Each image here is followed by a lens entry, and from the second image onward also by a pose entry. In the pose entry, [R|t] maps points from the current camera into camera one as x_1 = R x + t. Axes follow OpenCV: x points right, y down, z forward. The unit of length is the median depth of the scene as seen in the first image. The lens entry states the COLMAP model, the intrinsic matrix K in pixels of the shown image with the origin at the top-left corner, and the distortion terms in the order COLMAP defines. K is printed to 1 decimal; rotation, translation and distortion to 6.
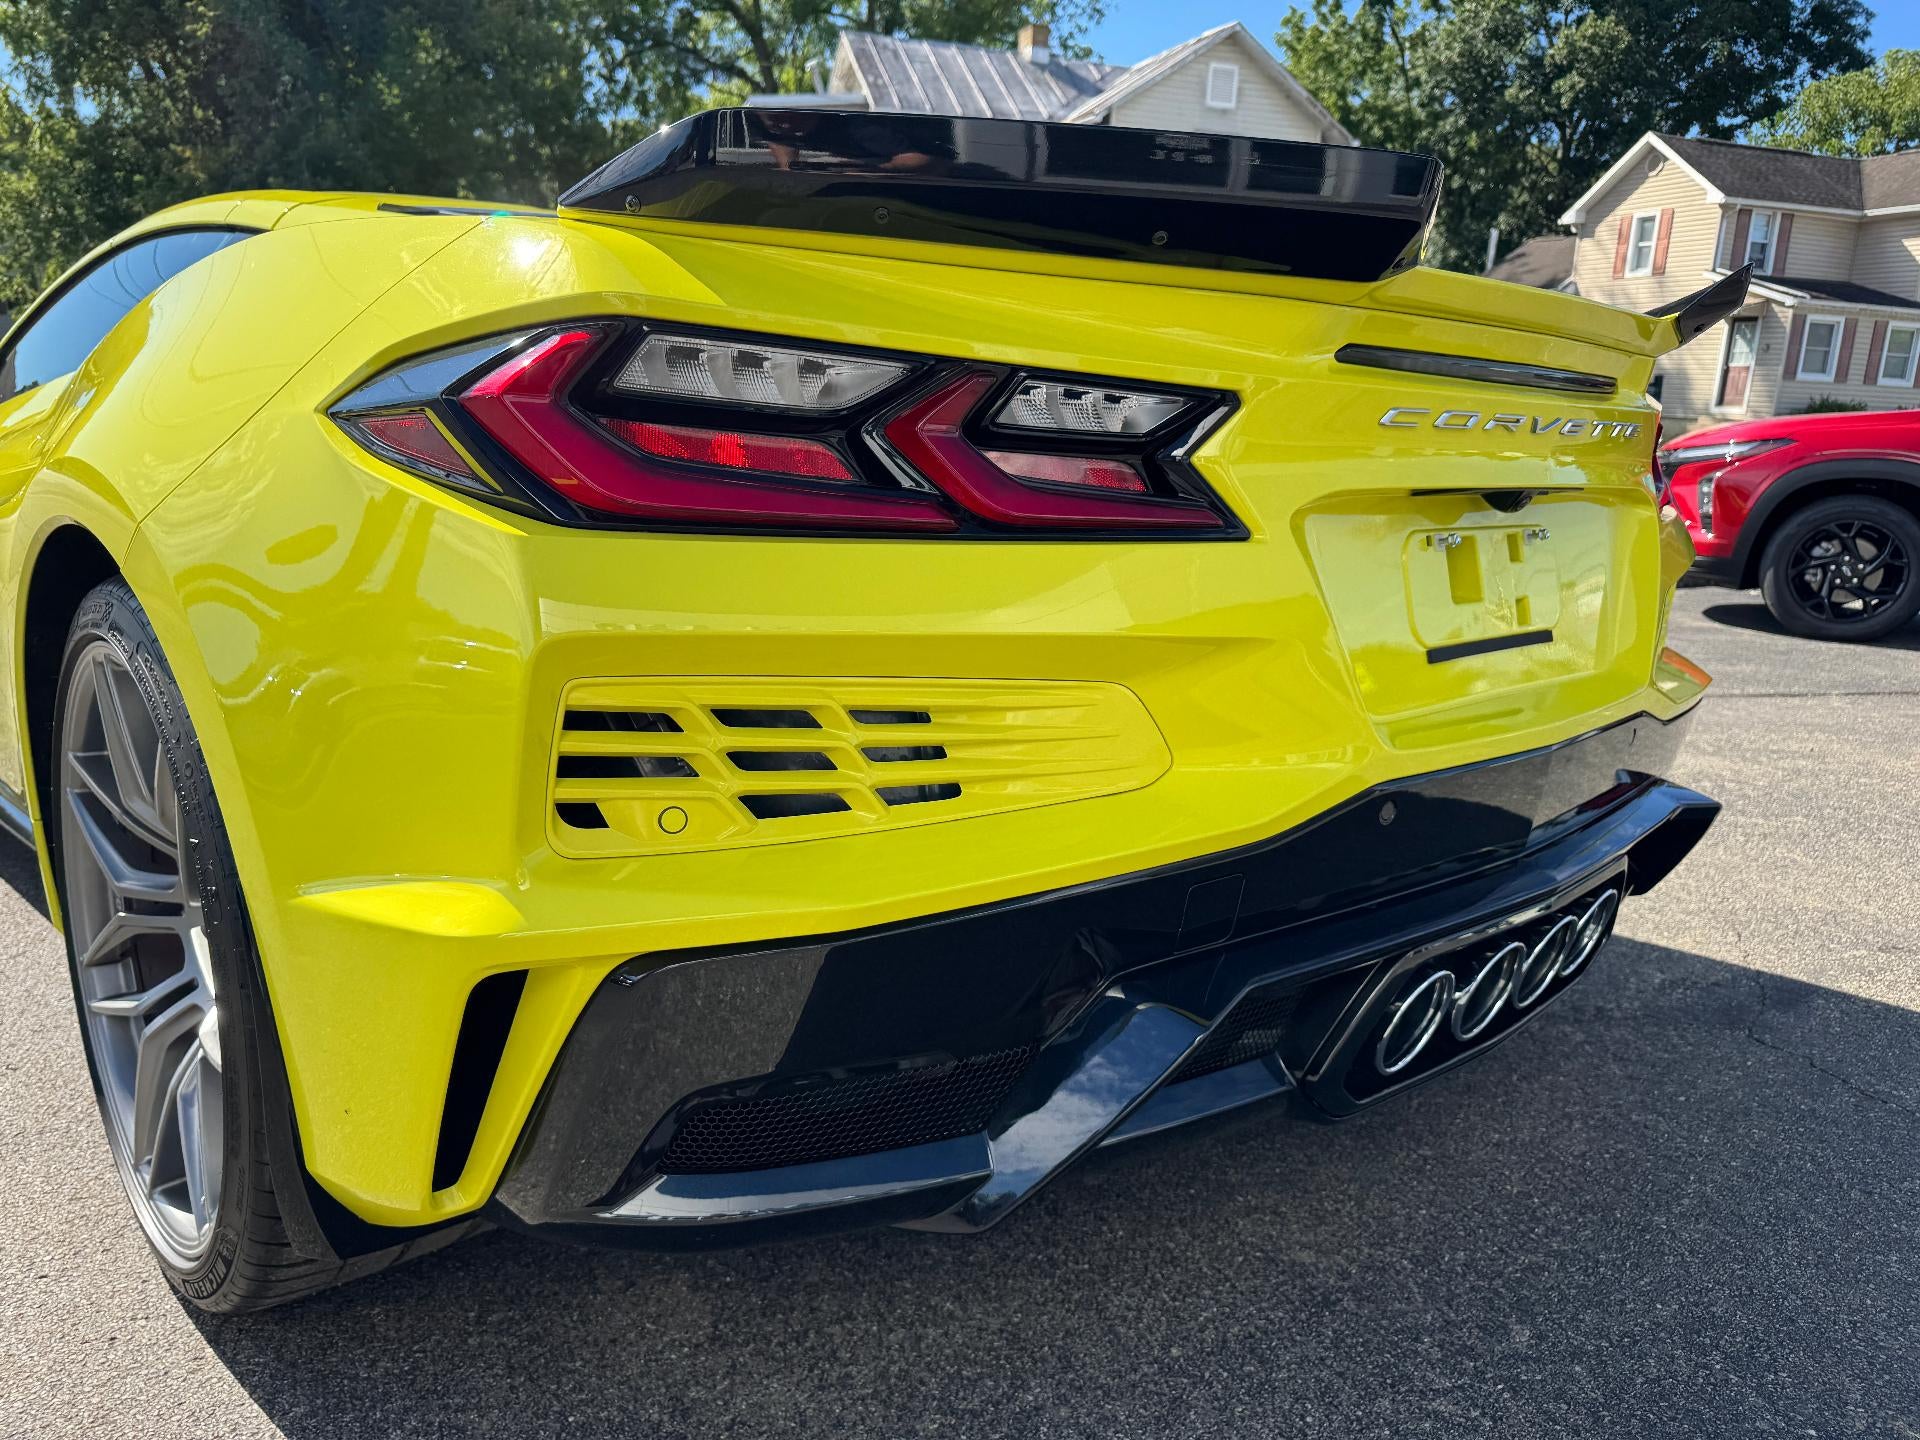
lens RADIAL K [[1361.6, 0, 954.2], [0, 1361.6, 720.8], [0, 0, 1]] dist [0.030720, -0.036682]
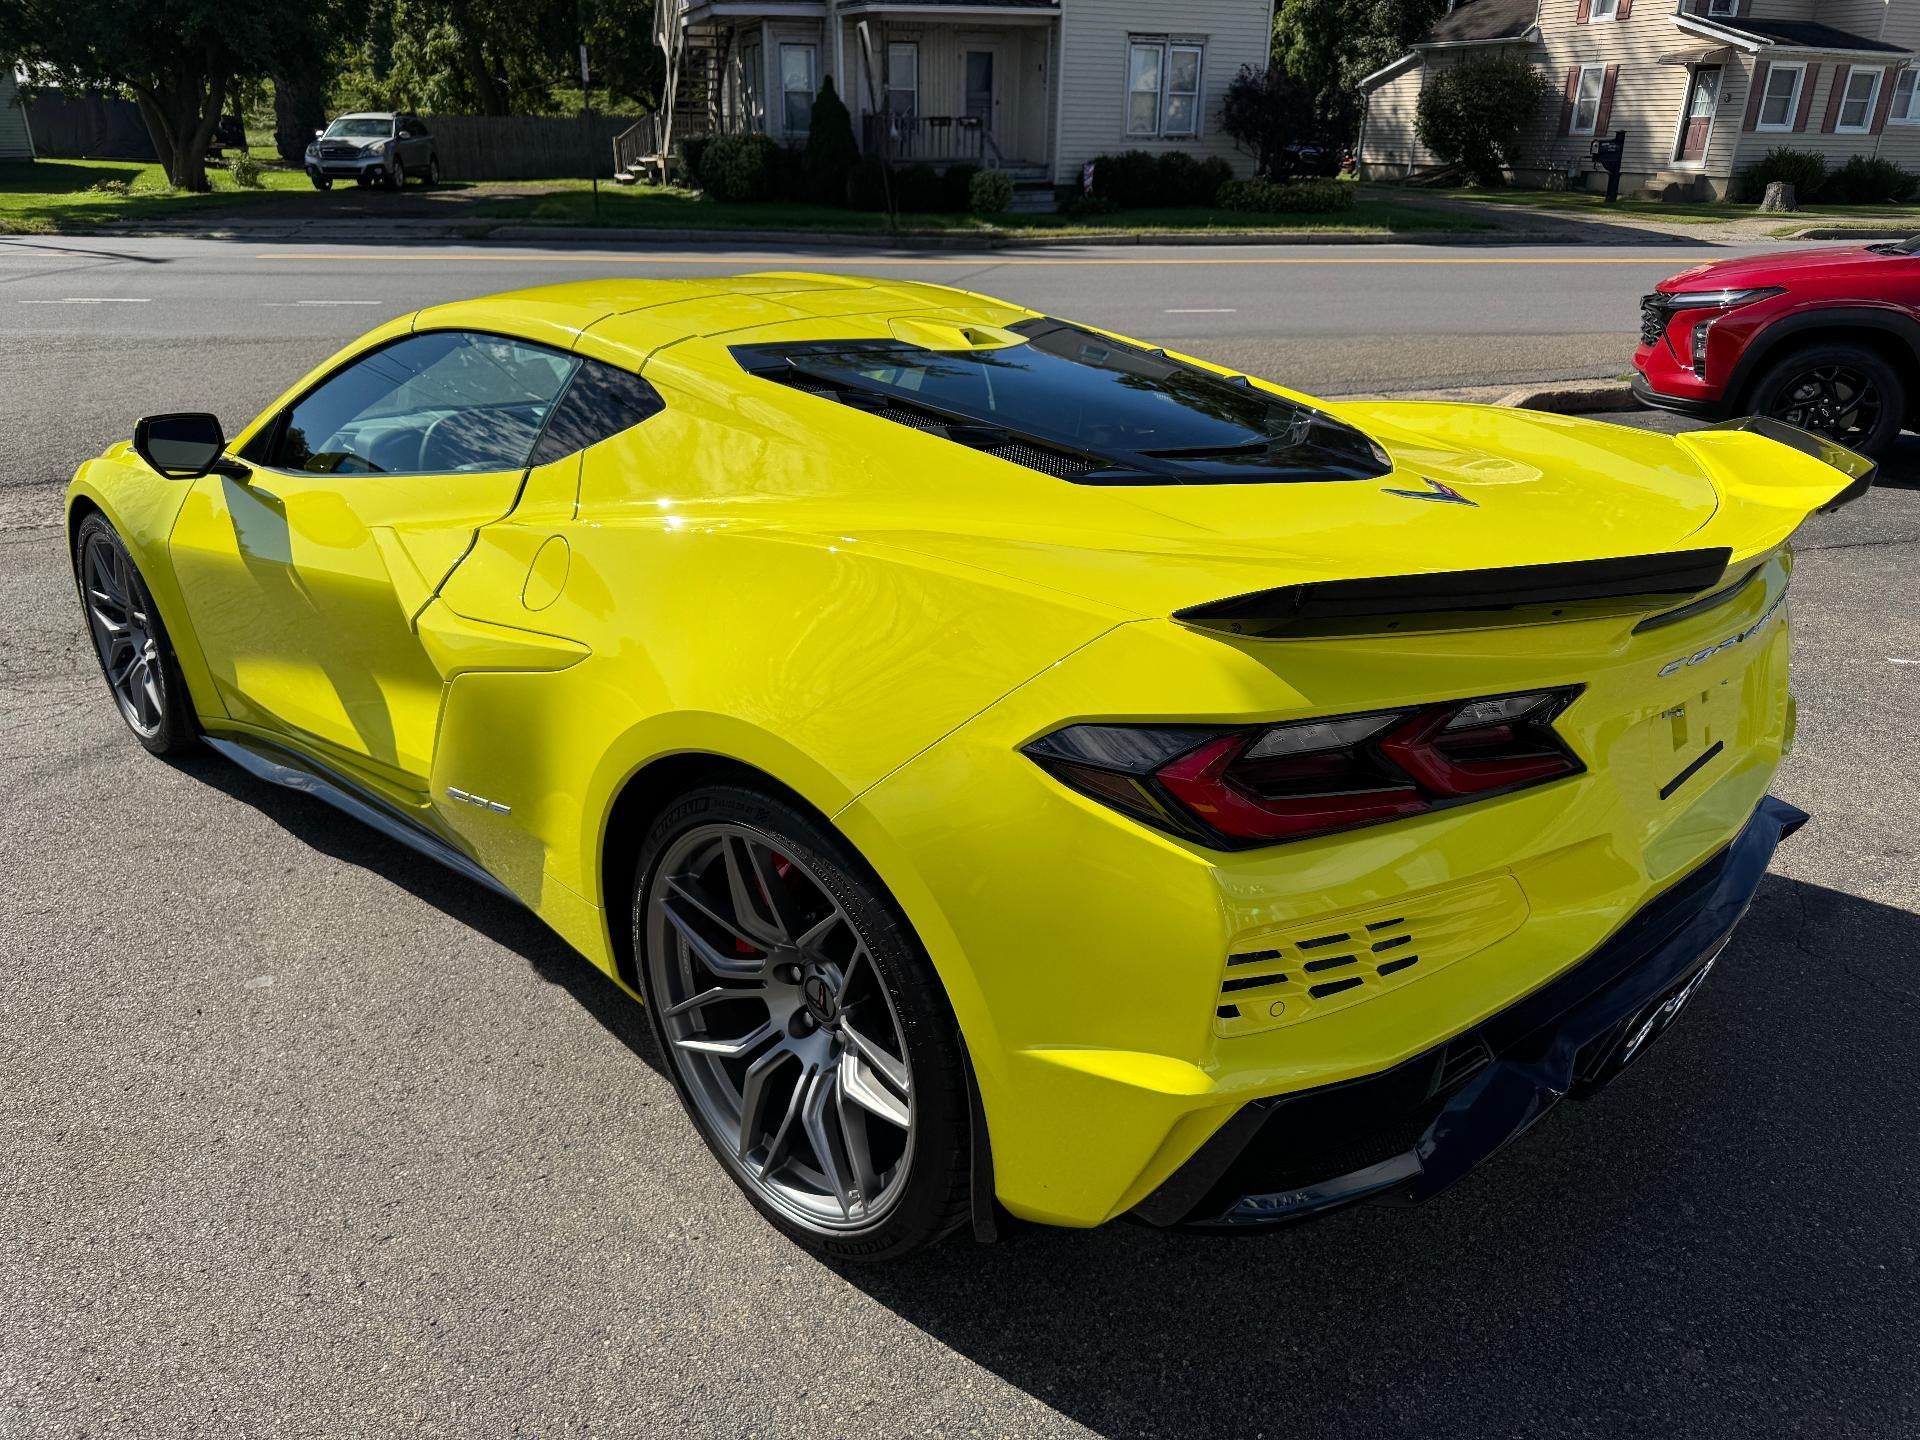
lens RADIAL K [[1359.6, 0, 960.0], [0, 1359.6, 720.0], [0, 0, 1]] dist [0.004995, -0.003113]
pose [[0.997988, -0.050322, 0.038564, -0.088203], [0.043146, 0.984766, 0.168445, -0.078411], [-0.046453, -0.166442, 0.984956, -0.075244]]
